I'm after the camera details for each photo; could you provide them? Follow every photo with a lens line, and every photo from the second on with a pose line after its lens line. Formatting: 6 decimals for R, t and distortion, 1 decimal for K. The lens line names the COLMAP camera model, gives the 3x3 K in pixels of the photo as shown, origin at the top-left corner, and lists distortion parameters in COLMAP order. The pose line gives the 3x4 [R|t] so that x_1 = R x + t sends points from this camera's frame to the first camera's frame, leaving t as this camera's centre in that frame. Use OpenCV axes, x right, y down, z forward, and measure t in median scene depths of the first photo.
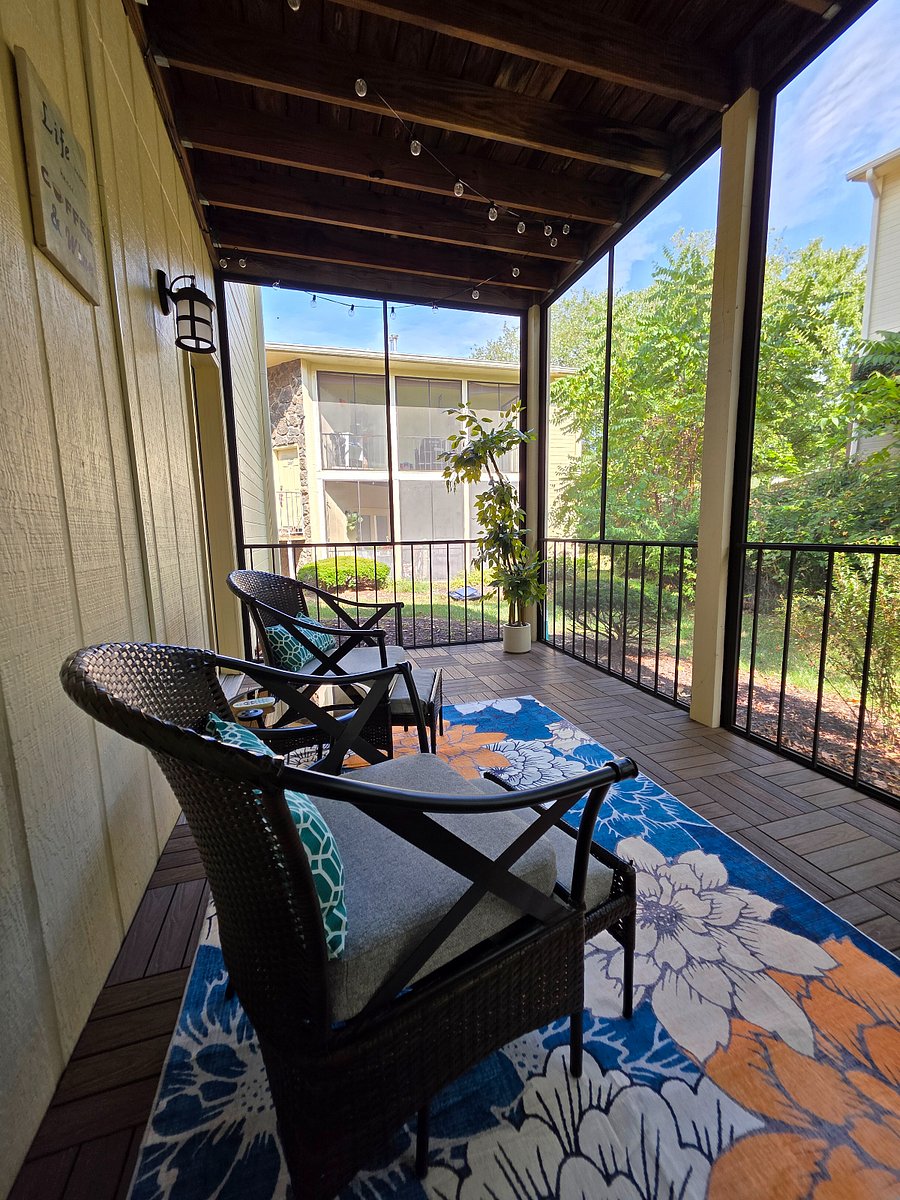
lens RADIAL K [[483.3, 0, 451.5], [0, 483.3, 600.3], [0, 0, 1]] dist [-0.000288, 0.000168]
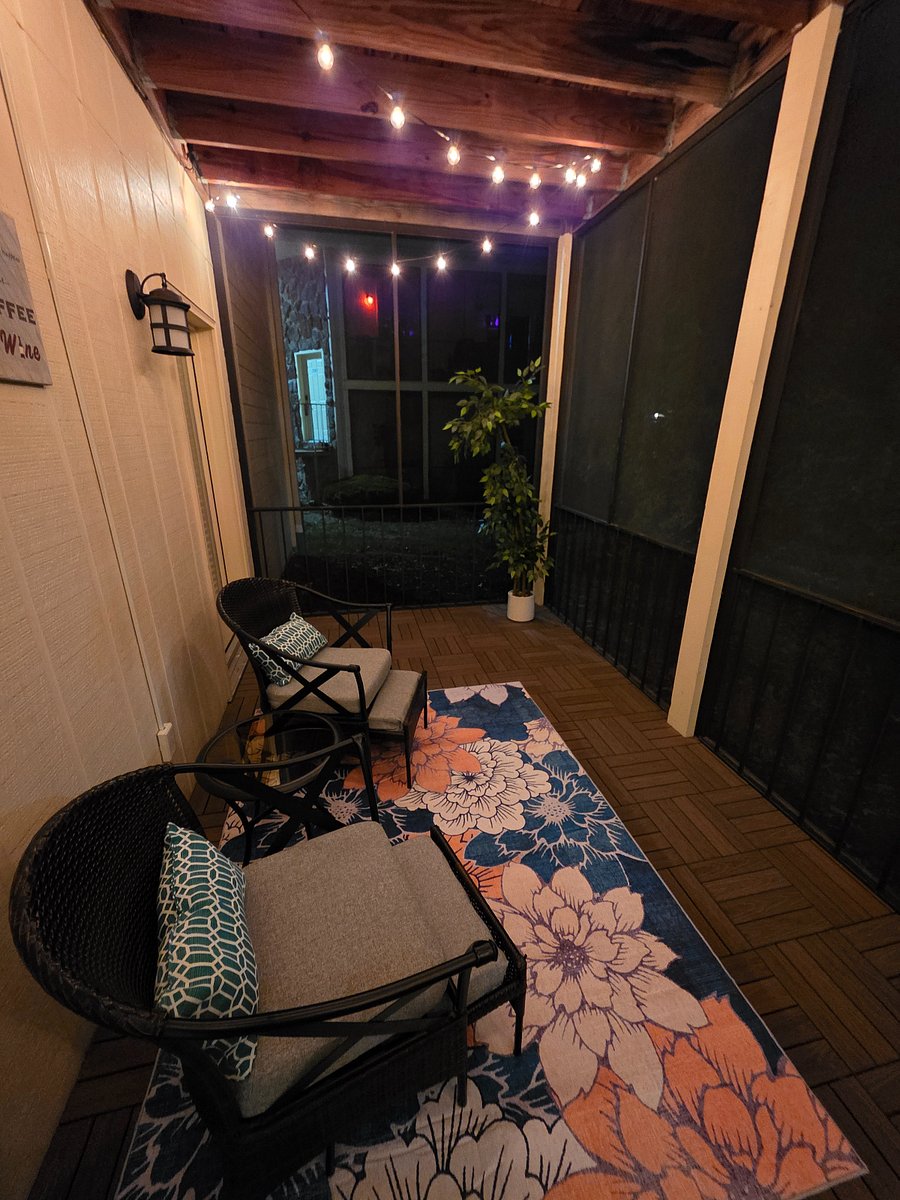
lens RADIAL K [[483.3, 0, 453.9], [0, 483.3, 597.7], [0, 0, 1]] dist [-0.000288, 0.000168]
pose [[0.996742, 0.049839, -0.063413, 0.228395], [-0.036037, 0.978585, 0.202662, -0.542383], [0.072155, -0.199717, 0.977193, 0.010033]]
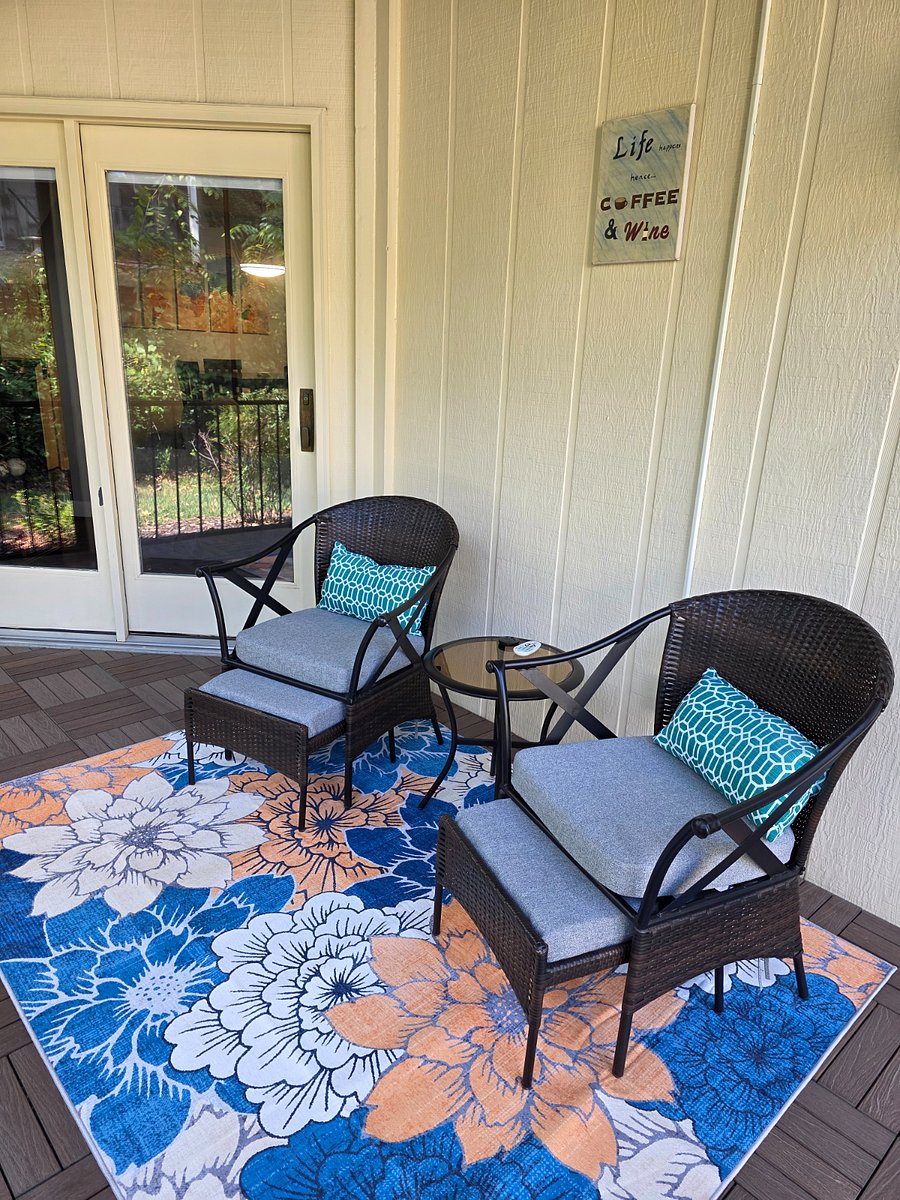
lens RADIAL K [[781.9, 0, 456.1], [0, 781.9, 598.4], [0, 0, 1]] dist [-0.003020, -0.011235]
pose [[-0.898184, 0.108227, -0.426089, 0.615487], [-0.100329, 0.893182, 0.438360, -0.841526], [0.428017, 0.436477, -0.791384, 3.112166]]
